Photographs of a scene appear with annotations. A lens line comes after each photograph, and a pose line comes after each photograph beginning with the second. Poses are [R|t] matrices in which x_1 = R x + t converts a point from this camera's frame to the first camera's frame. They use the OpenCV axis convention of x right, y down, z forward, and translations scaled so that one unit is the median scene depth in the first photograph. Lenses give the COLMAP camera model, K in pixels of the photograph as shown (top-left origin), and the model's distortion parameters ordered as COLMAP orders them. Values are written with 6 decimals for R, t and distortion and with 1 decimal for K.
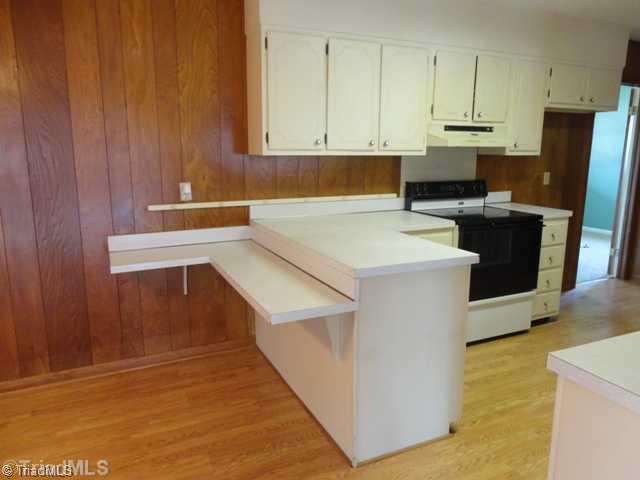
lens RADIAL K [[474.8, 0, 320.0], [0, 474.8, 240.0], [0, 0, 1]] dist [-0.008451, 0.001918]
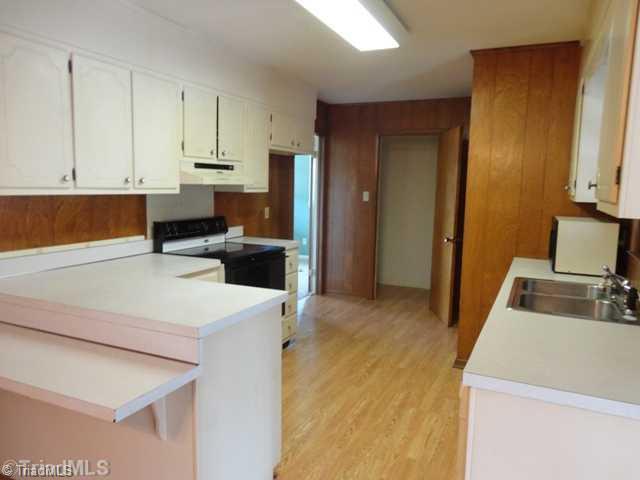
lens RADIAL K [[474.8, 0, 320.0], [0, 474.8, 240.0], [0, 0, 1]] dist [-0.008451, 0.001918]
pose [[0.765044, -0.067491, 0.640432, -0.163478], [0.111894, 0.993297, -0.028989, -0.026168], [-0.634183, 0.093838, 0.767467, 0.101799]]
